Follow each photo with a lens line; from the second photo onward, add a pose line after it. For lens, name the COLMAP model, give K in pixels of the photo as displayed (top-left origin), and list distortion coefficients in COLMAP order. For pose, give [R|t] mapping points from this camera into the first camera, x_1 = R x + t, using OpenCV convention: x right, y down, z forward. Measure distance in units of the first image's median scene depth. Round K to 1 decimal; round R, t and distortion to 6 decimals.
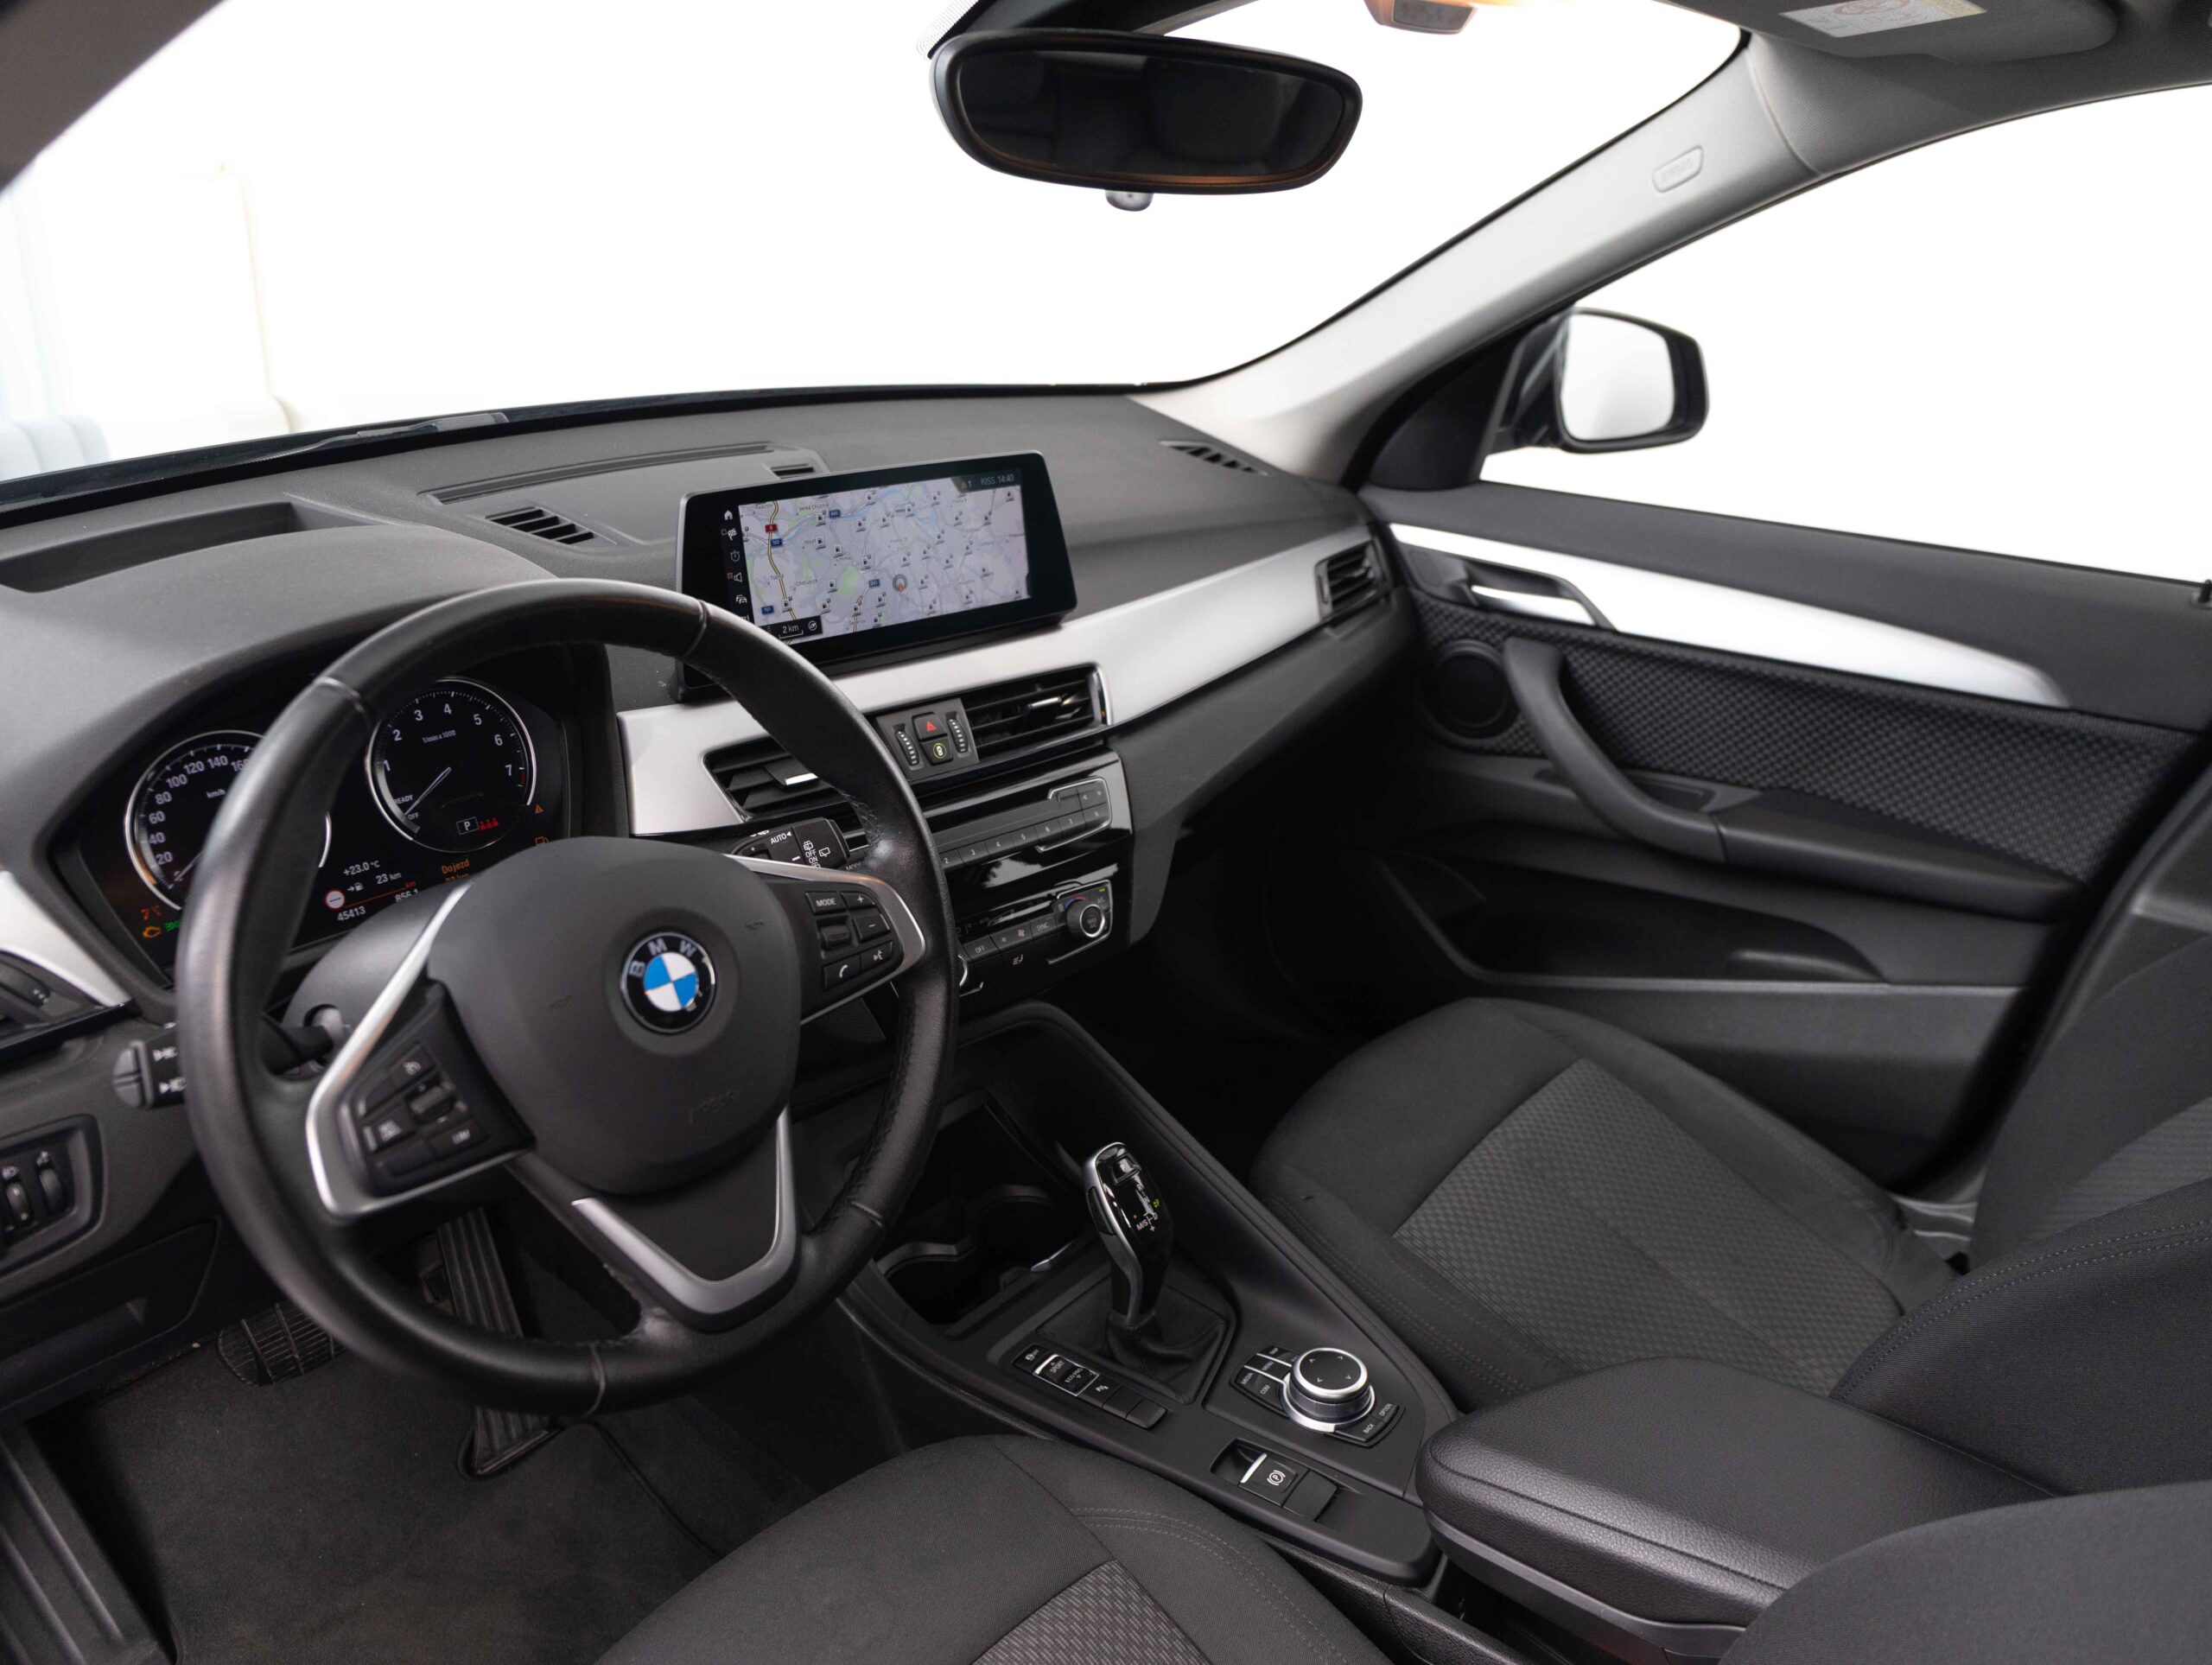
lens RADIAL K [[1573.8, 0, 1106.5], [0, 1573.8, 828.2], [0, 0, 1]] dist [-0.013354, 0.000730]
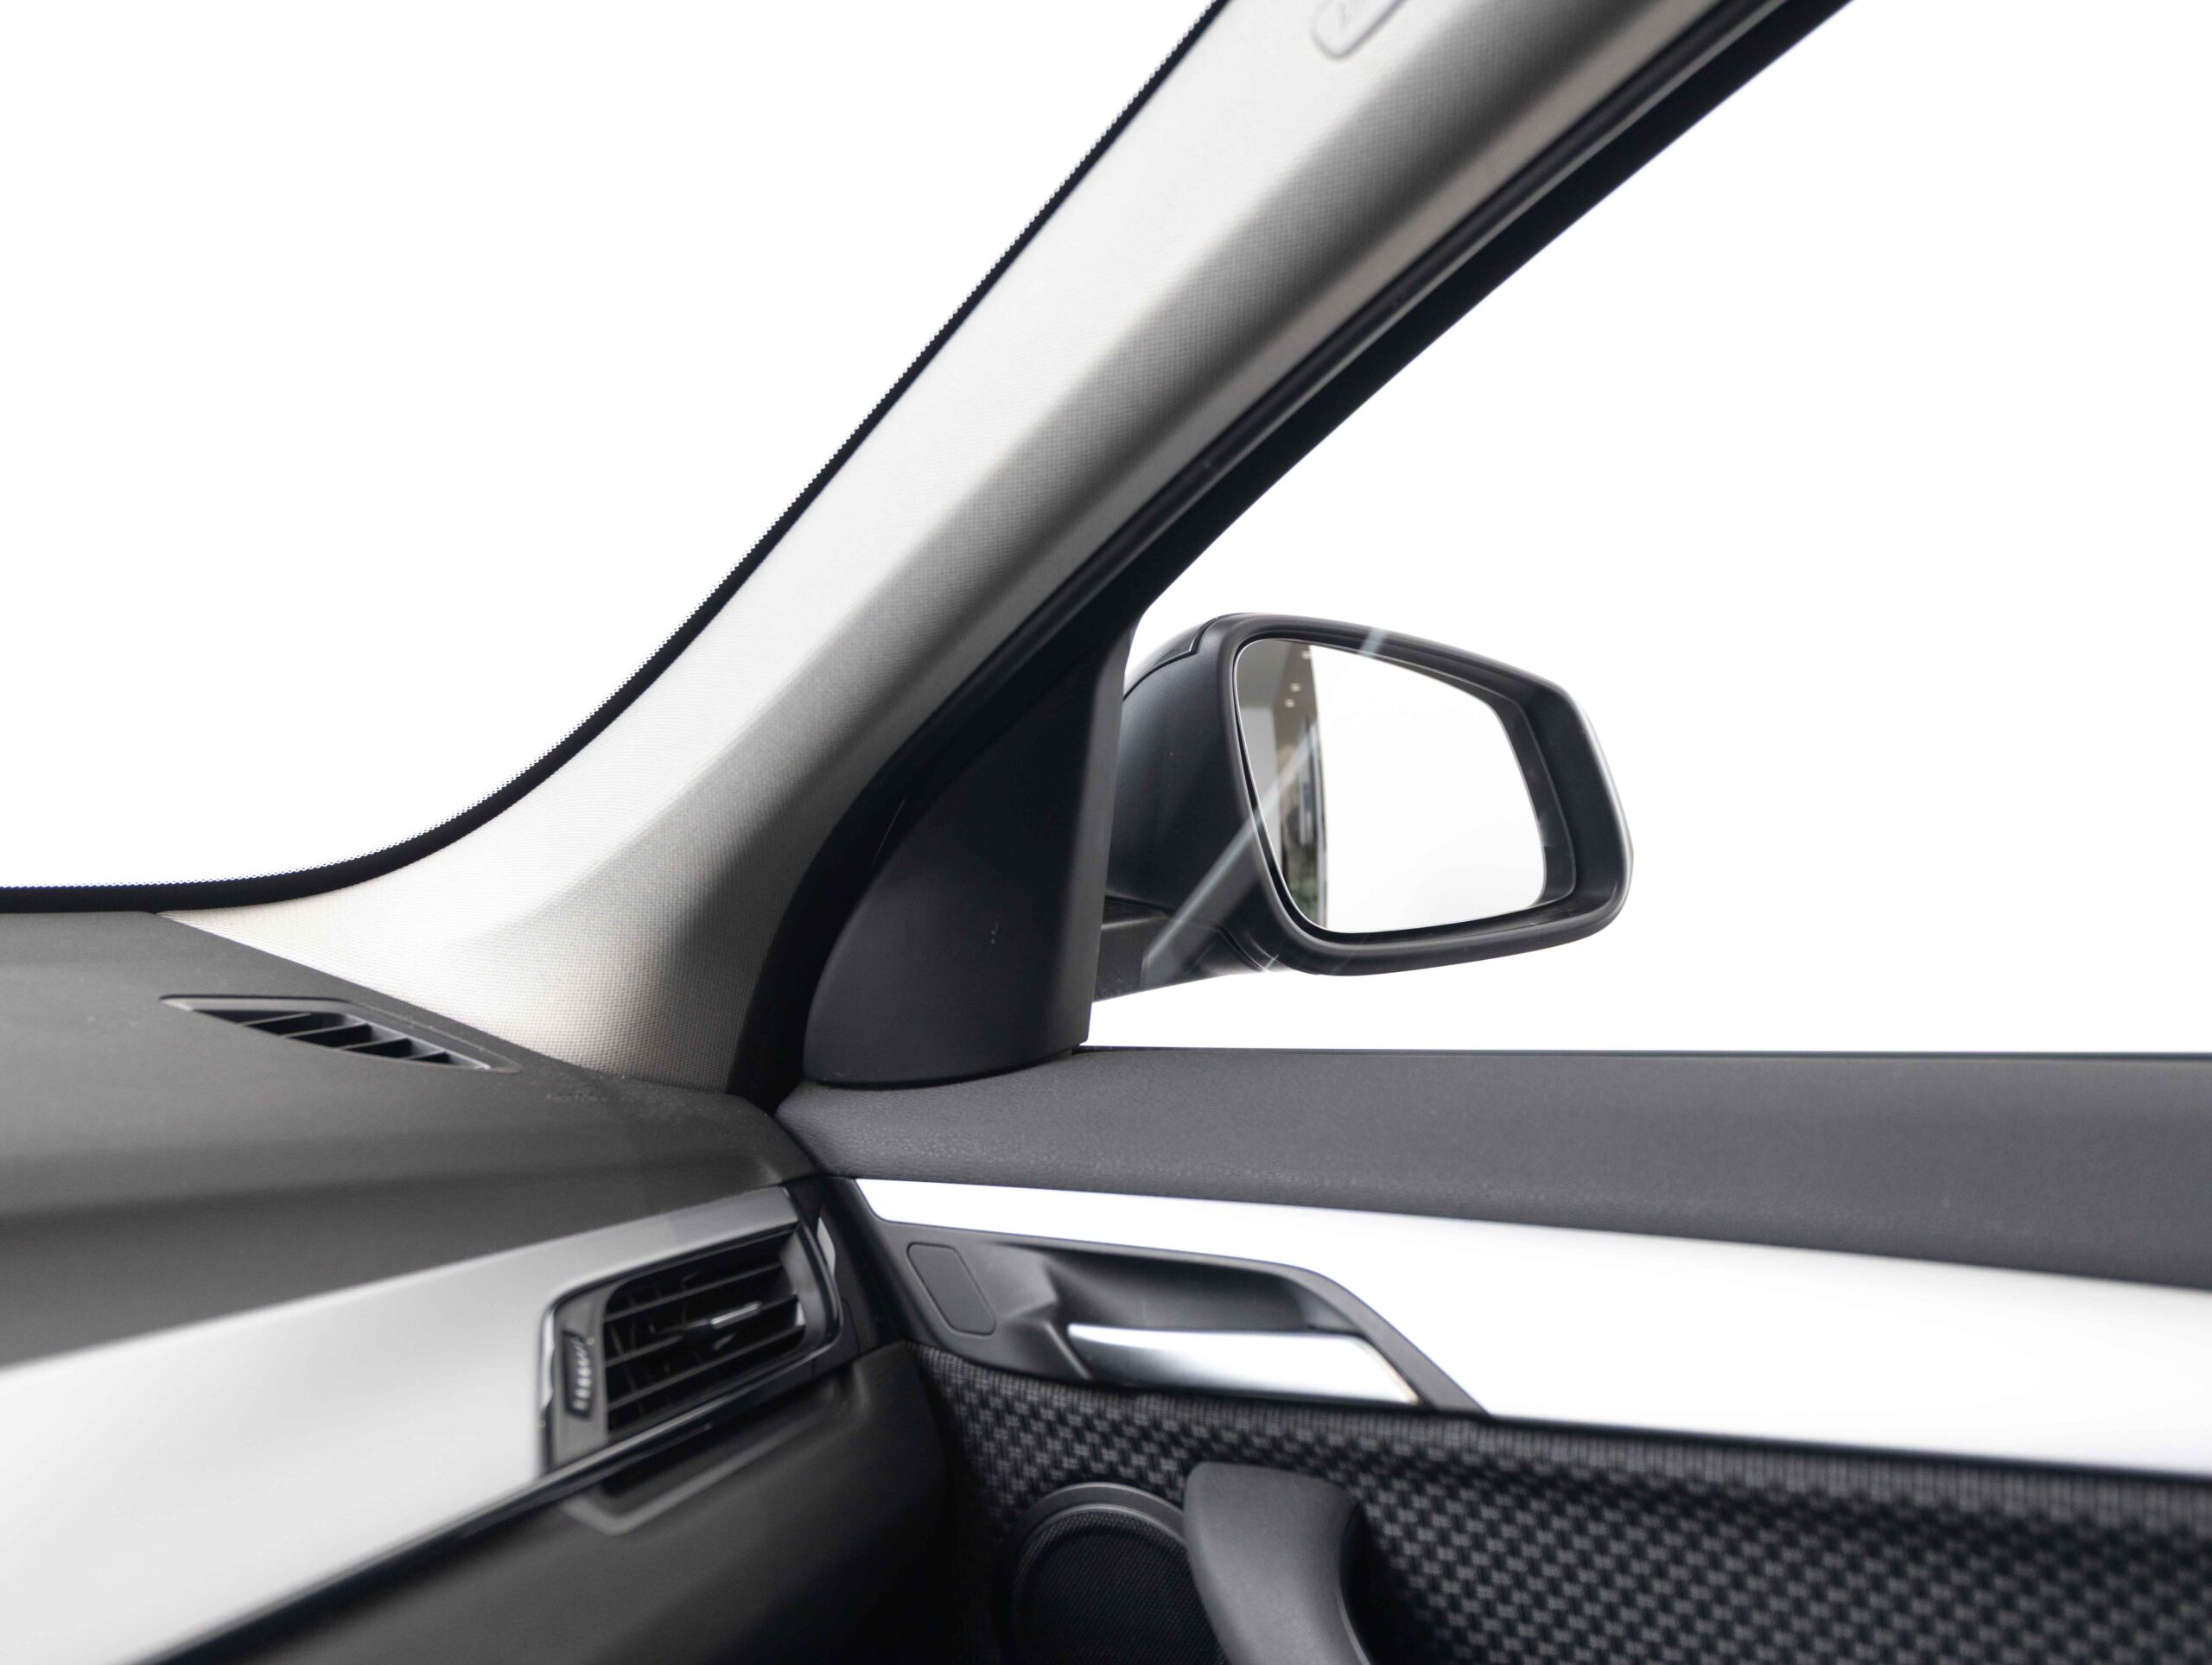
lens RADIAL K [[2111.5, 0, 1122.9], [0, 2111.5, 828.5], [0, 0, 1]] dist [-0.012711, 0.000000]
pose [[0.990207, -0.066023, 0.123012, 0.196673], [0.109649, 0.913188, -0.392511, -0.070626], [-0.086419, 0.402155, 0.911484, 0.537619]]
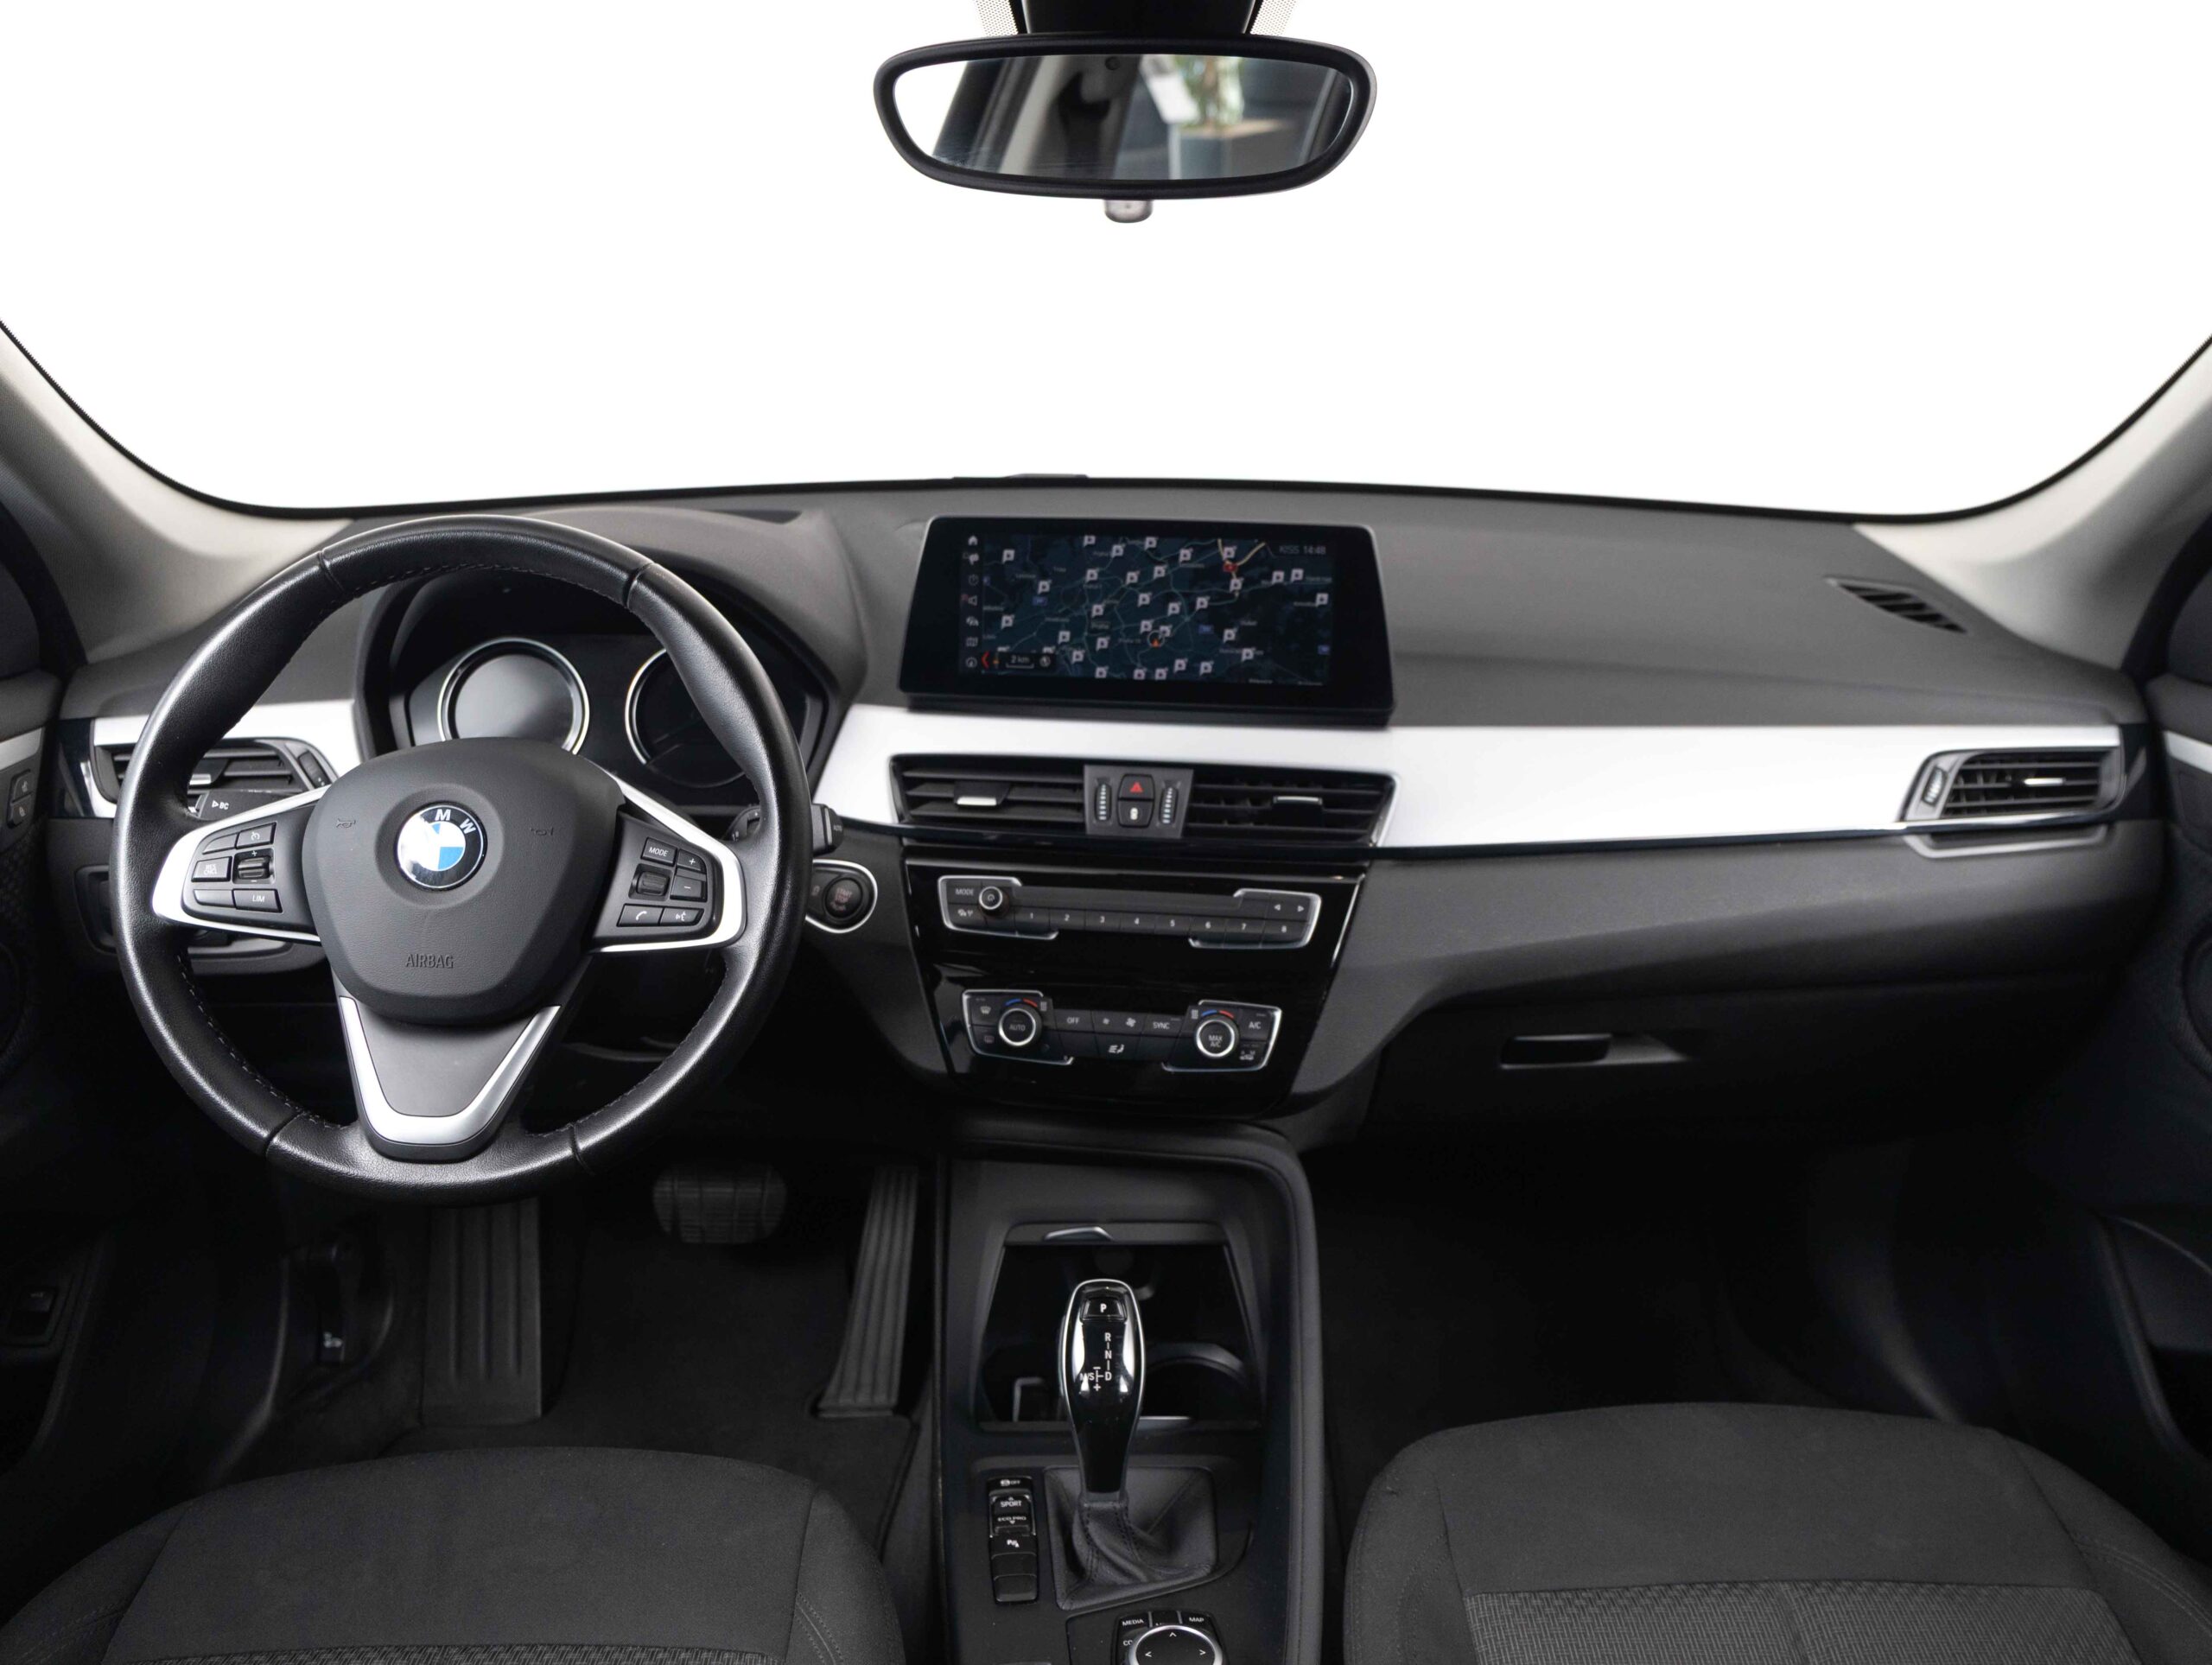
lens RADIAL K [[1718.5, 0, 1123.2], [0, 1718.5, 789.7], [0, 0, 1]] dist [-0.002927, 0.009354]
pose [[0.665935, 0.173710, -0.725503, 0.443913], [-0.284412, 0.958180, -0.031639, -0.021189], [0.689667, 0.227411, 0.687491, 0.207538]]
